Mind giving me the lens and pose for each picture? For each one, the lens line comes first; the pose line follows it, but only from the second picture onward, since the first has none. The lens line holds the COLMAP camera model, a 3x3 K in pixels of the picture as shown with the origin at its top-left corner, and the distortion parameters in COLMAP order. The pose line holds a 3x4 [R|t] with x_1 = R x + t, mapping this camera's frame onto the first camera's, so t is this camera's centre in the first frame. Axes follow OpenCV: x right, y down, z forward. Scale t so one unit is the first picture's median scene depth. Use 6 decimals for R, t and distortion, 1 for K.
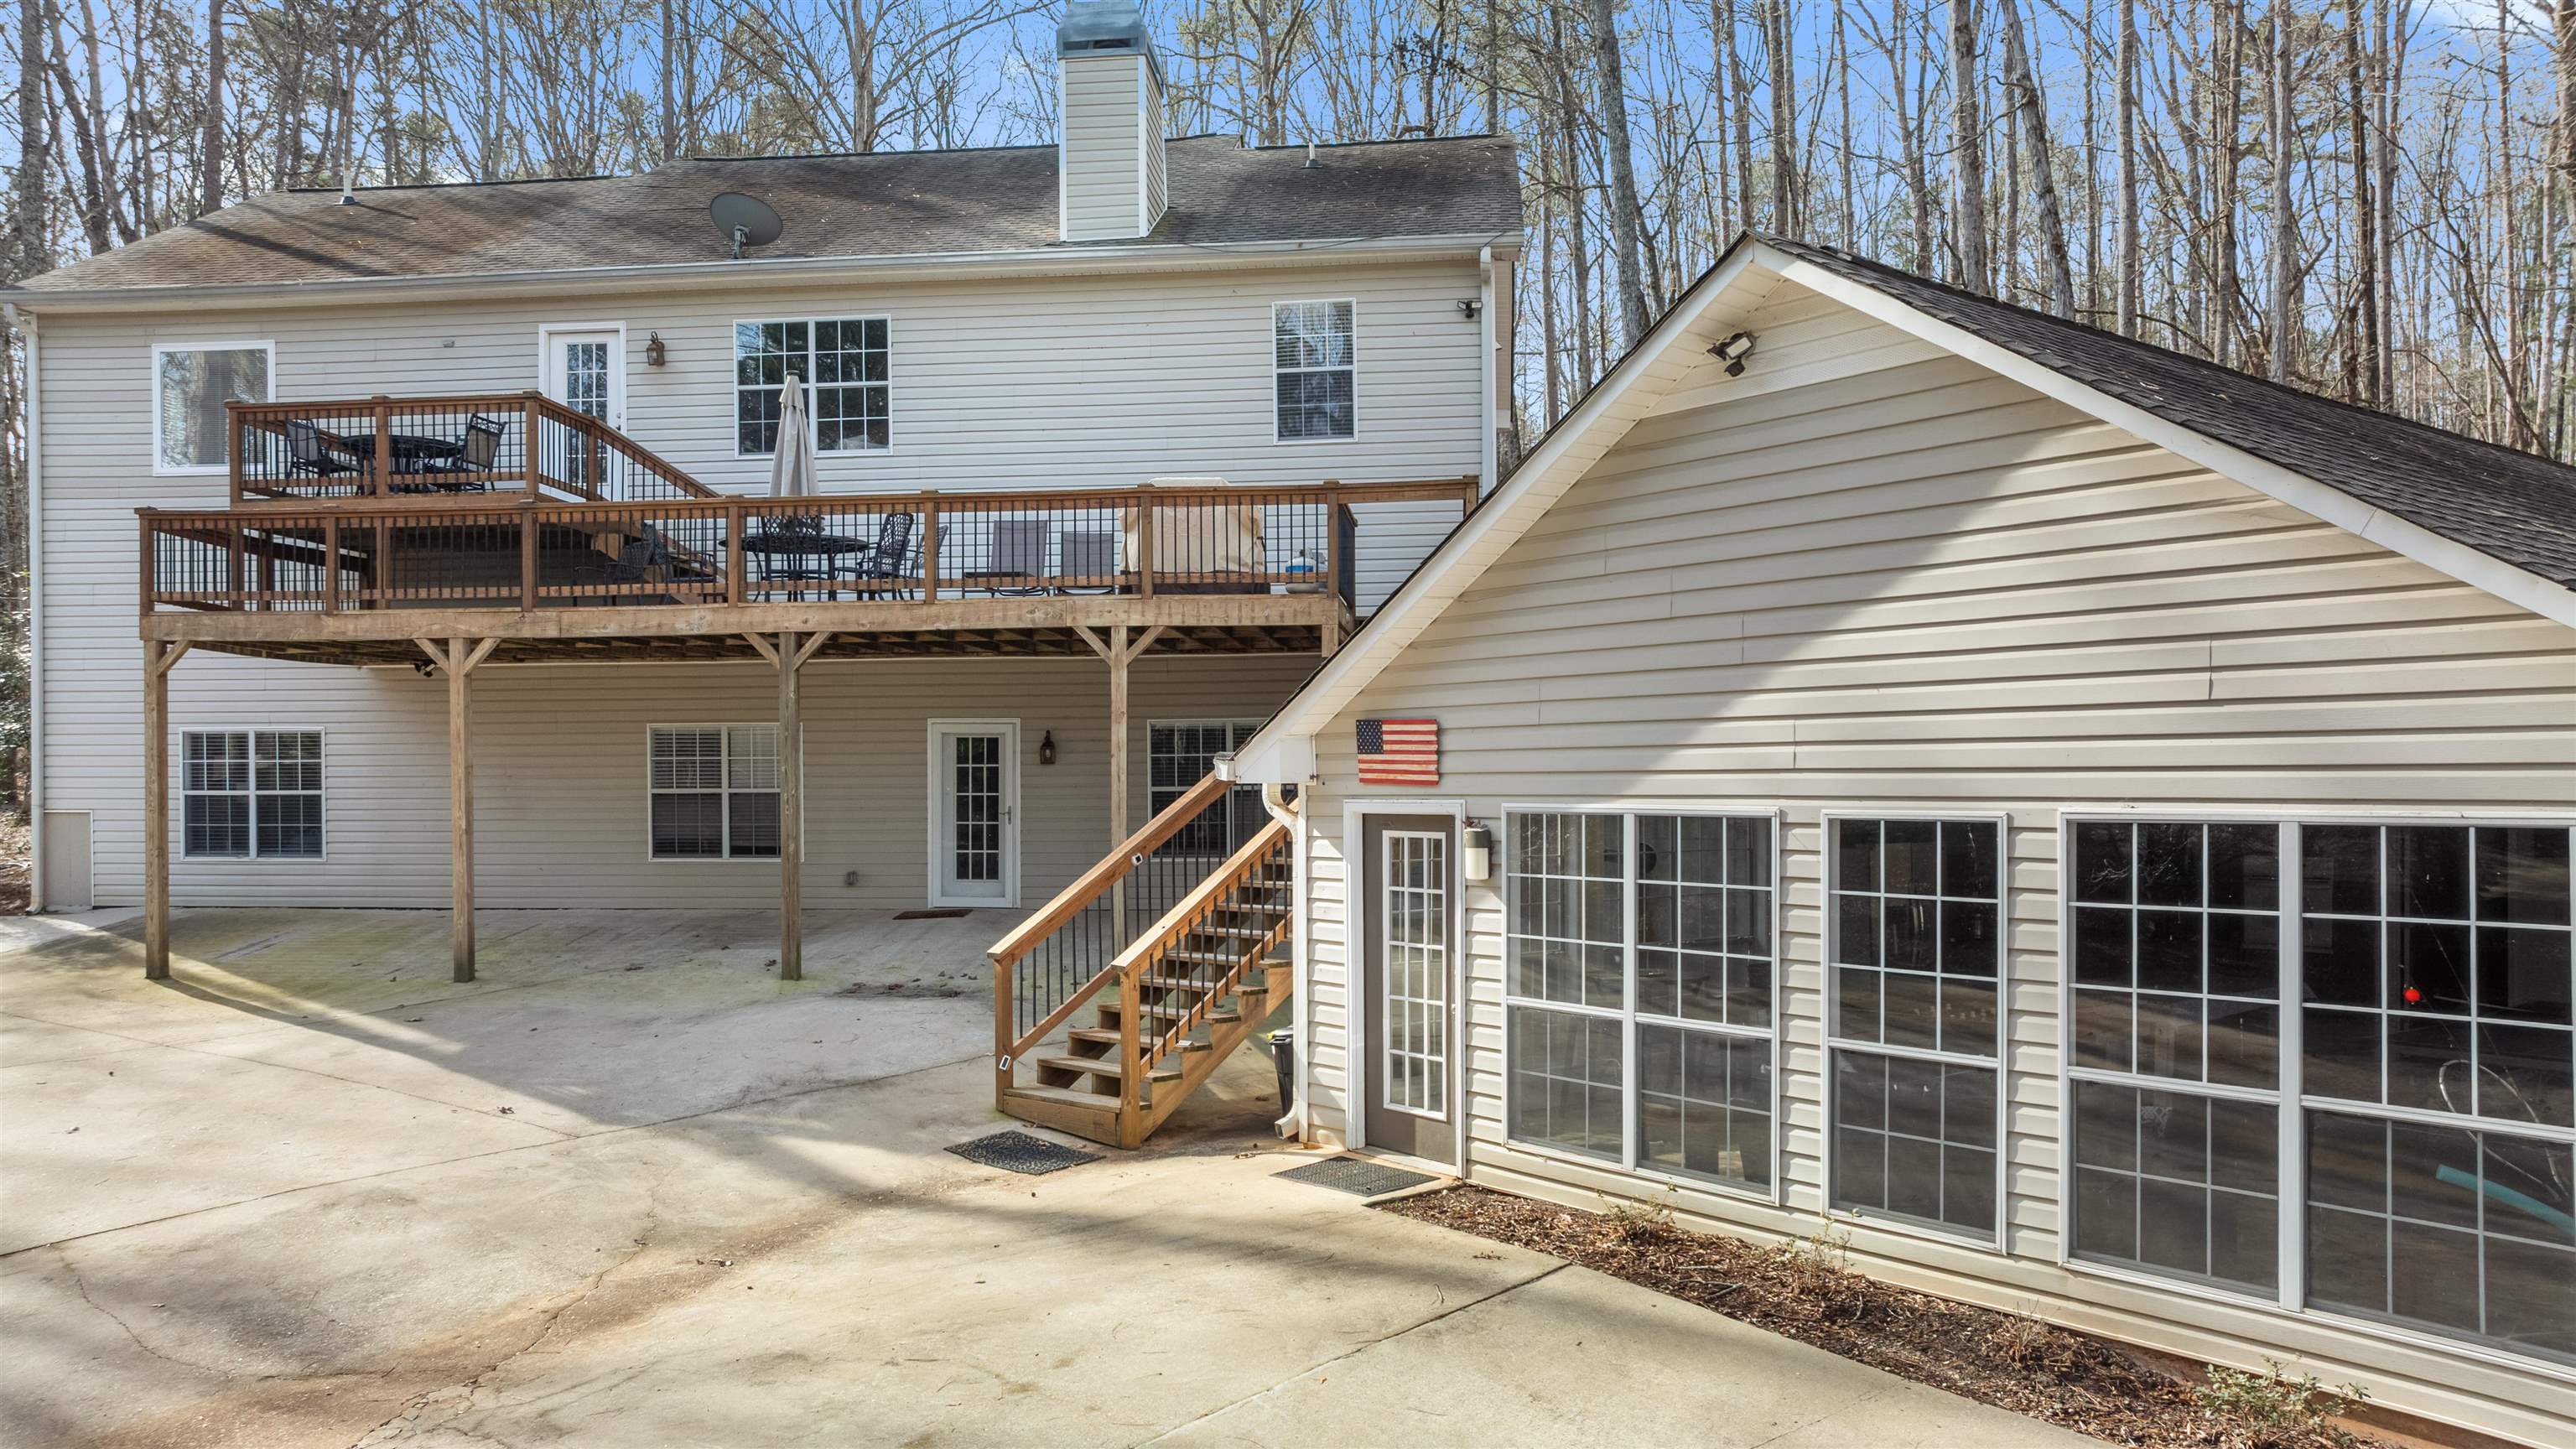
lens RADIAL K [[1915.5, 0, 1288.1], [0, 1915.5, 780.8], [0, 0, 1]] dist [0.000237, 0.007683]
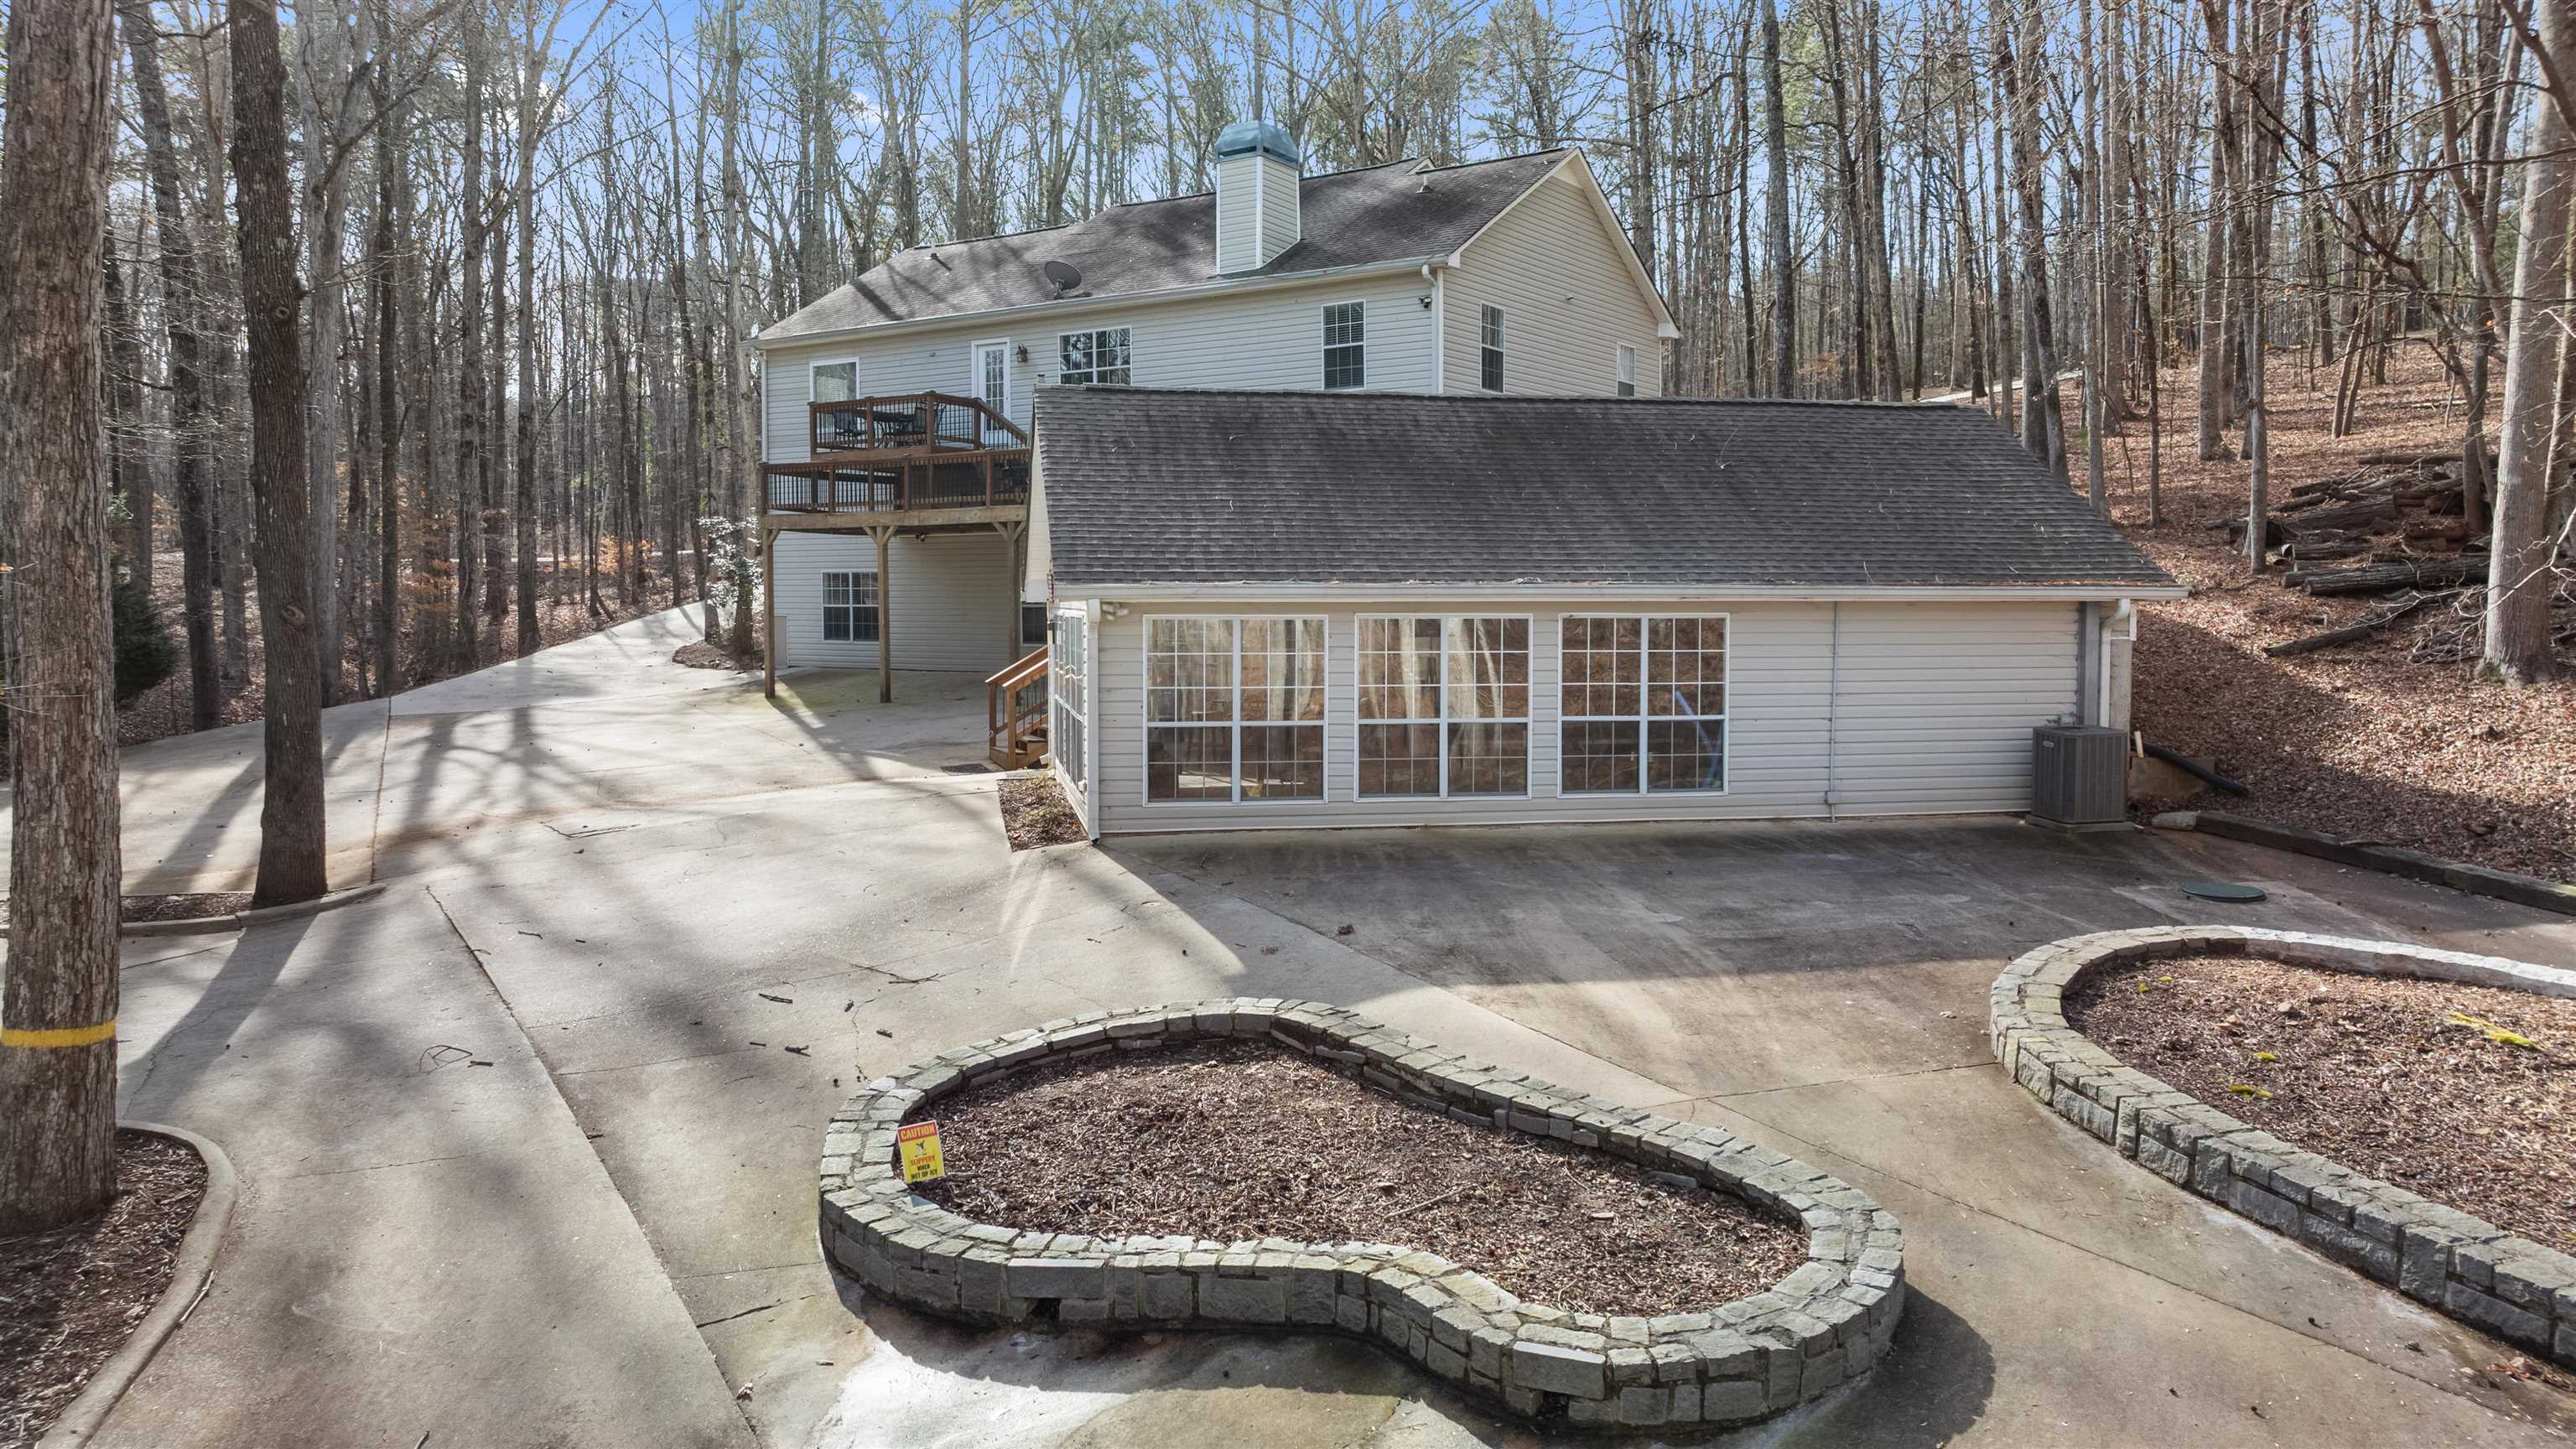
lens RADIAL K [[1891.1, 0, 1304.6], [0, 1891.1, 714.0], [0, 0, 1]] dist [-0.003184, 0.000545]
pose [[0.886680, 0.031474, -0.461312, 0.875443], [-0.005297, 0.998306, 0.057932, 0.003022], [0.462354, -0.048924, 0.885345, -0.526874]]
